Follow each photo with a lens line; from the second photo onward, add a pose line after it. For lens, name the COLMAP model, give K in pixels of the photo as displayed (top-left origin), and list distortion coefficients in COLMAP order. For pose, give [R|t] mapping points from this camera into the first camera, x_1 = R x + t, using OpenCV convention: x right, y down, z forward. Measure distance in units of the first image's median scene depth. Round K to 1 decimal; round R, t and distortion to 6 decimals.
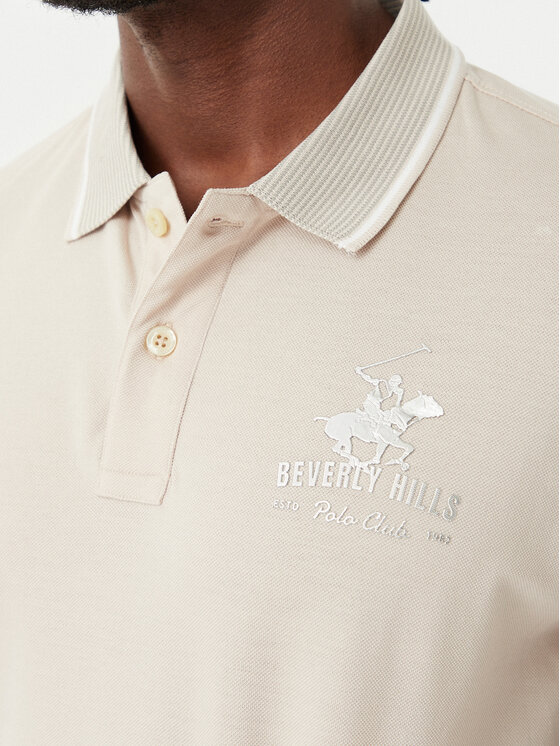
lens RADIAL K [[1350.0, 0, 280.0], [0, 1350.0, 373.0], [0, 0, 1]] dist [-0.038460, -0.073706]
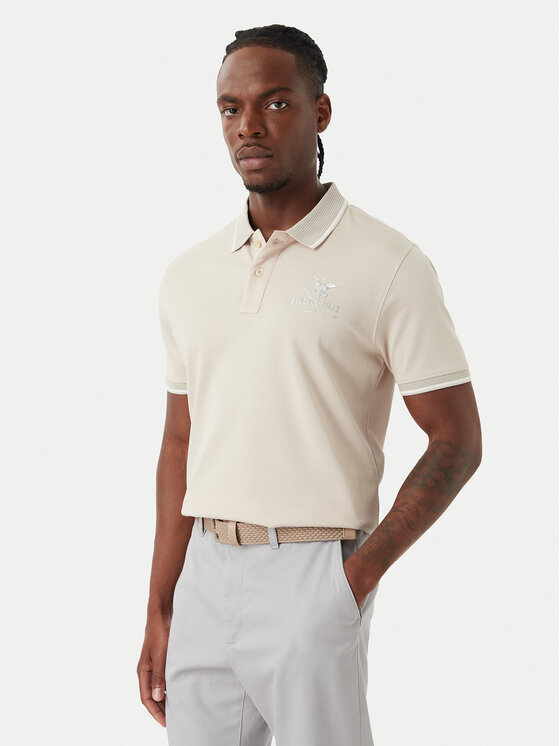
lens RADIAL K [[1048.5, 0, 280.0], [0, 1048.5, 373.0], [0, 0, 1]] dist [0.005901, 0.002004]
pose [[0.999268, 0.037672, -0.006666, -0.005641], [-0.038256, 0.982367, -0.183006, 0.746231], [-0.000346, 0.183127, 0.983089, -1.686120]]
